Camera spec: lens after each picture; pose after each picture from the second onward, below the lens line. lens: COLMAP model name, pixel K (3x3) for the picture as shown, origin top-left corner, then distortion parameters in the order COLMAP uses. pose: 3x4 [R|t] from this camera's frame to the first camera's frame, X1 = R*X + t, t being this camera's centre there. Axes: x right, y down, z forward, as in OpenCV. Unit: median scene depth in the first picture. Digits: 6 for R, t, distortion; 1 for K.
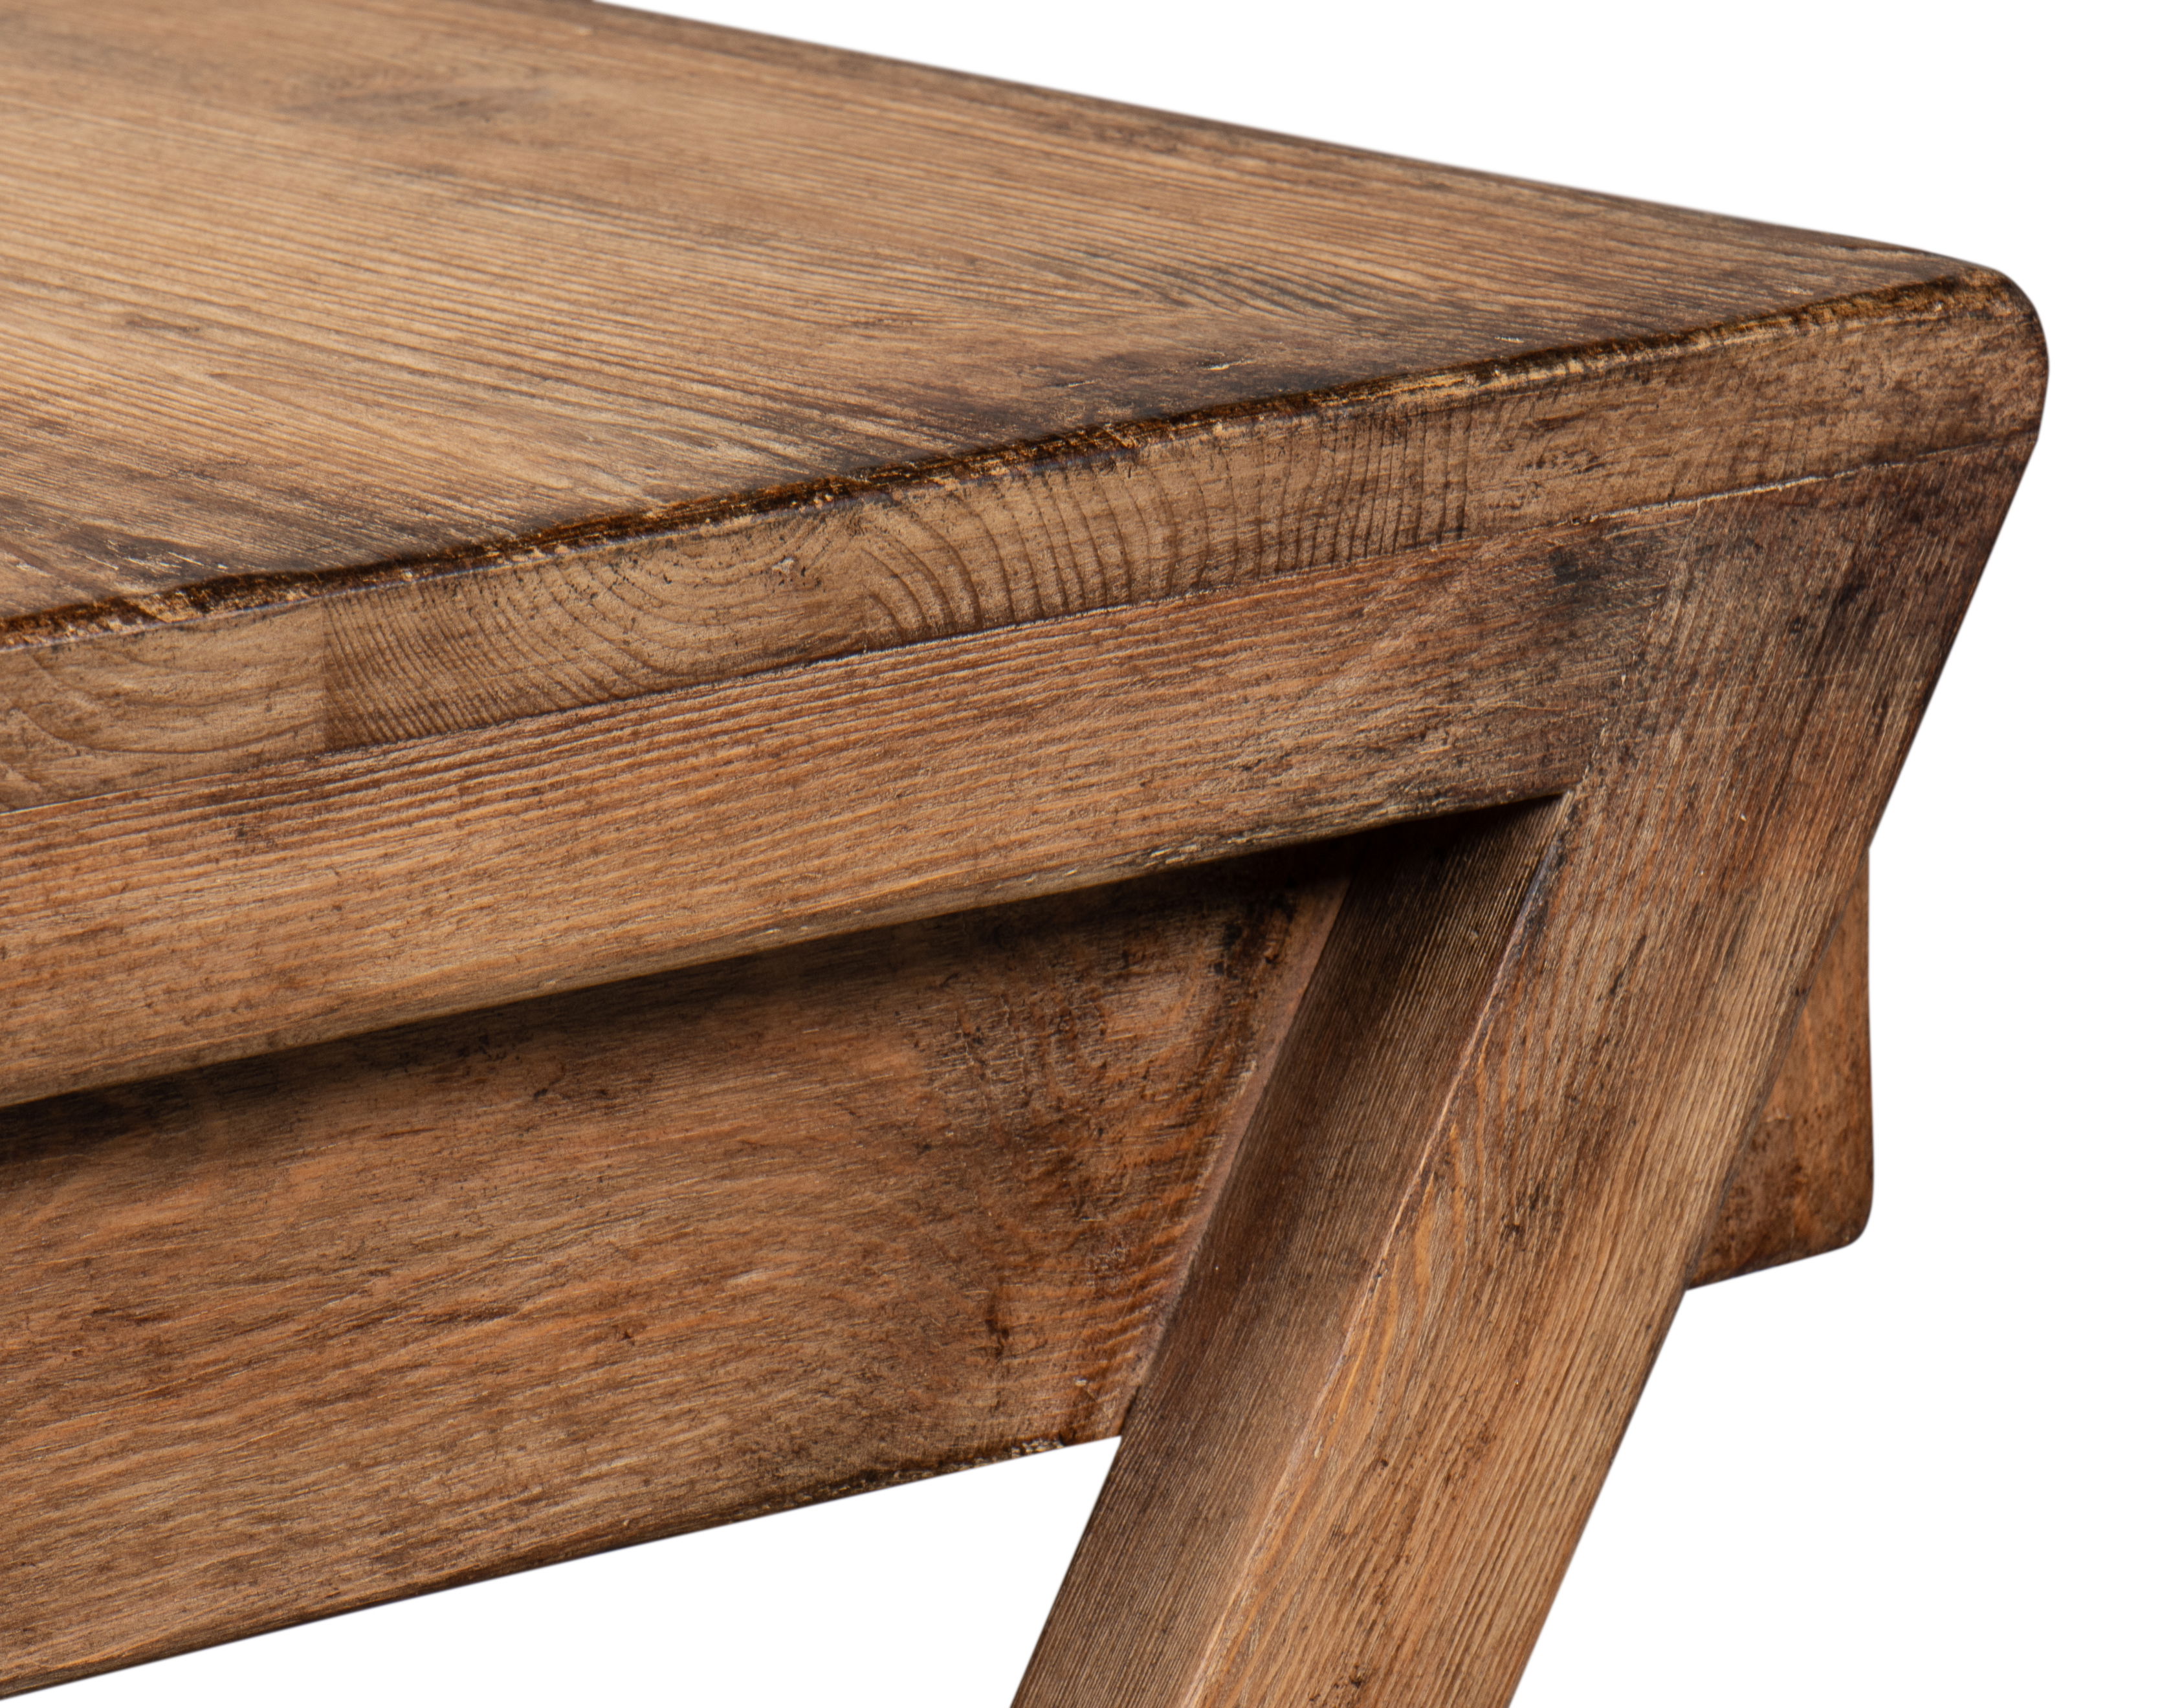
lens RADIAL K [[9926.6, 0, 1080.0], [0, 9926.6, 854.0], [0, 0, 1]] dist [-0.316610, -0.860027]
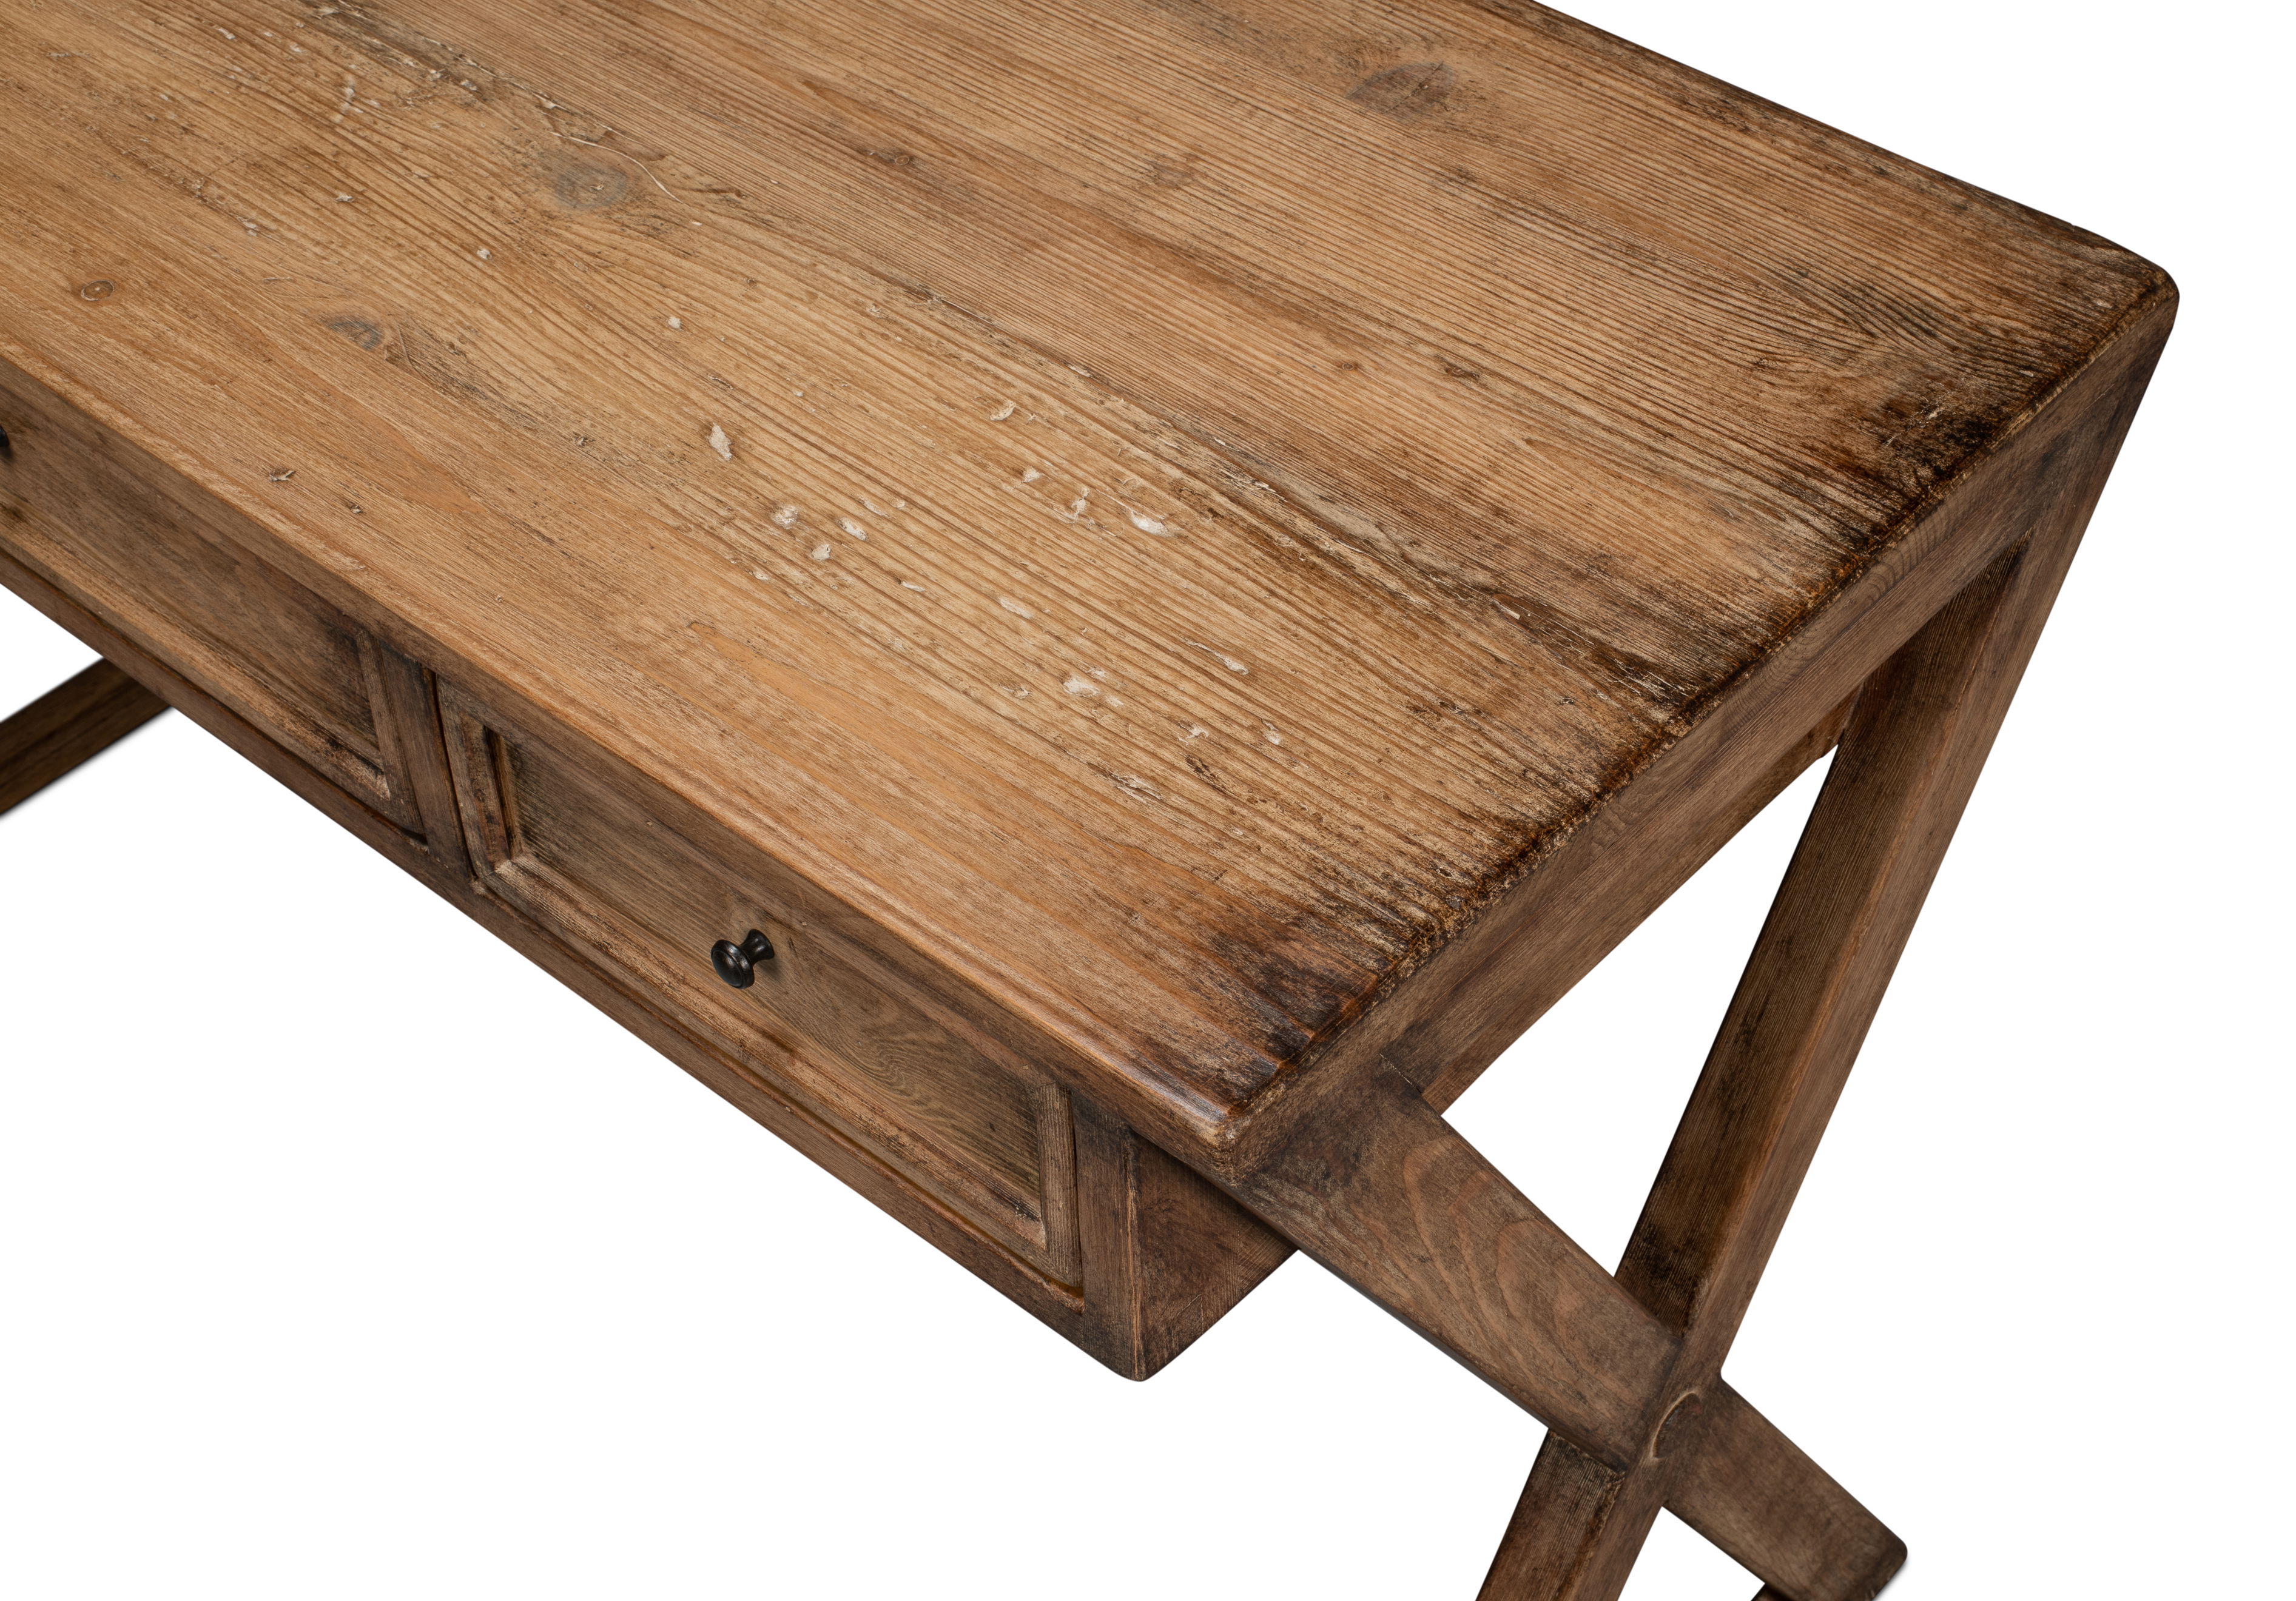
lens RADIAL K [[3561.4, 0, 1176.7], [0, 3561.4, 790.9], [0, 0, 1]] dist [-0.132214, 0.137364]
pose [[0.976678, -0.140735, 0.162151, -0.332118], [0.039336, 0.859723, 0.509243, -0.431610], [-0.211073, -0.490989, 0.845209, 0.240862]]
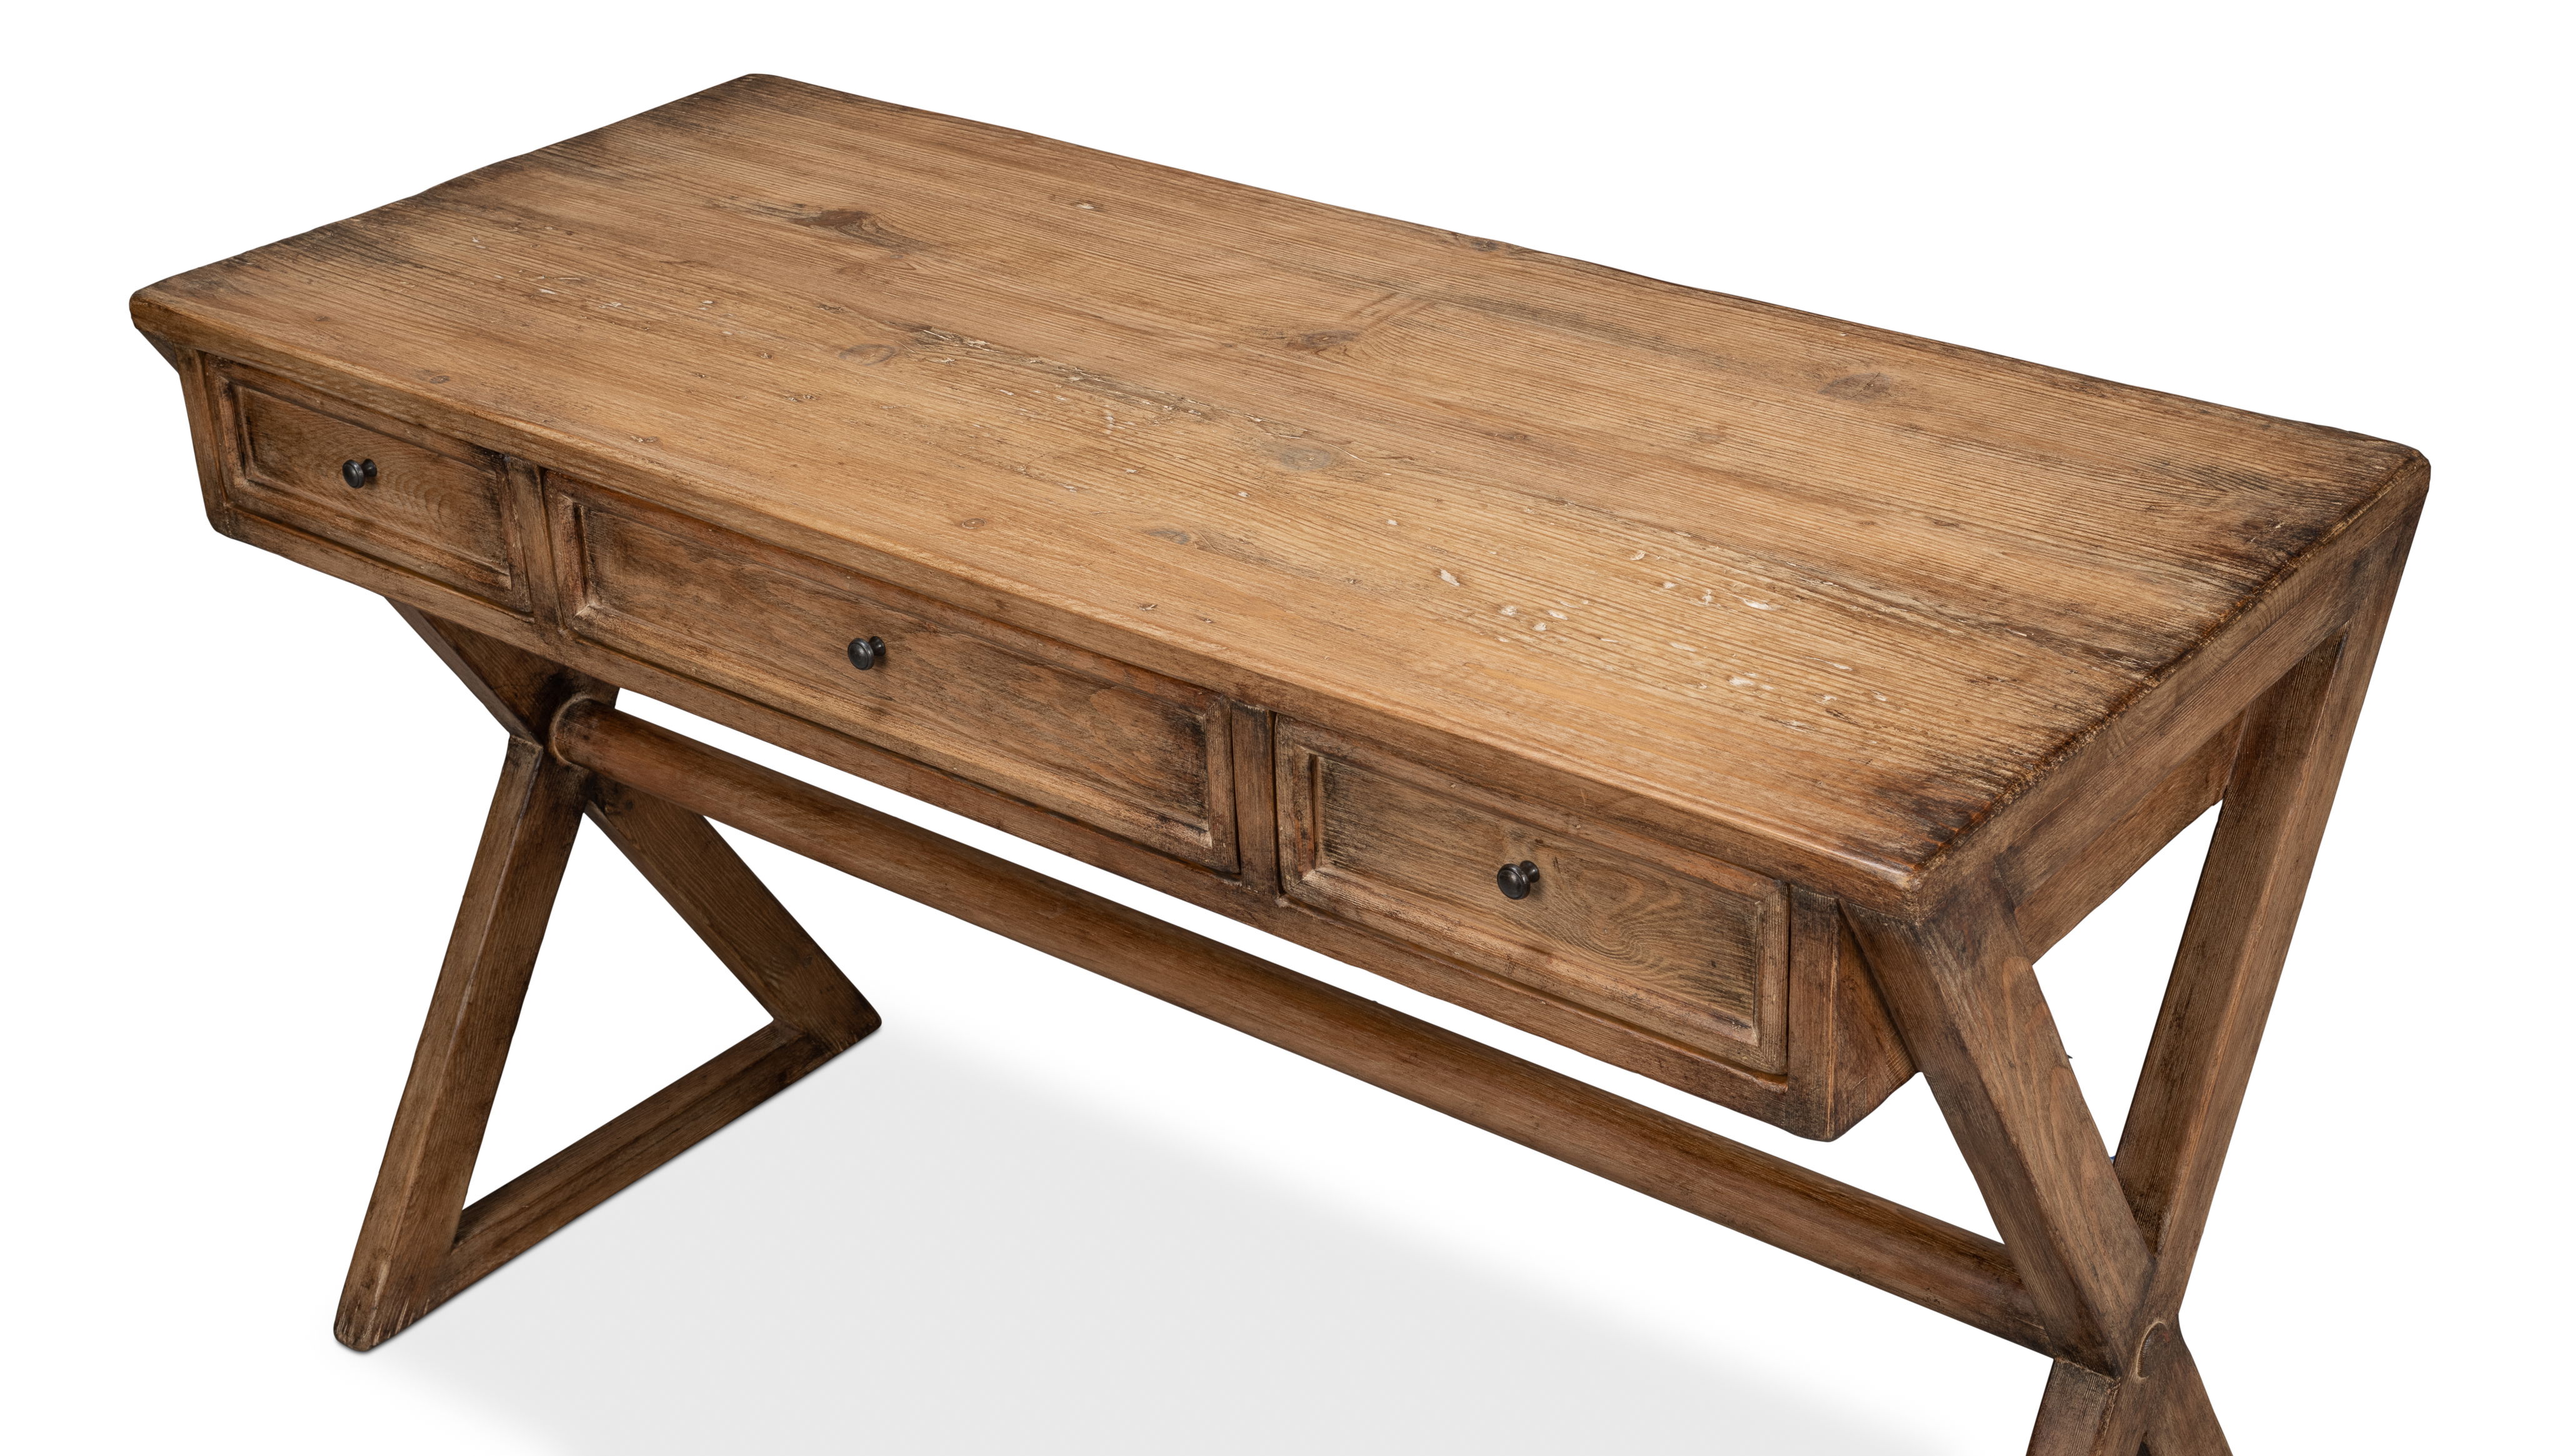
lens RADIAL K [[3635.7, 0, 1271.8], [0, 3635.7, 666.3], [0, 0, 1]] dist [0.017189, 0.020920]
pose [[0.966051, -0.126092, 0.225491, -0.653672], [0.071970, 0.969604, 0.233857, -0.340152], [-0.248124, -0.209689, 0.945762, -0.183471]]
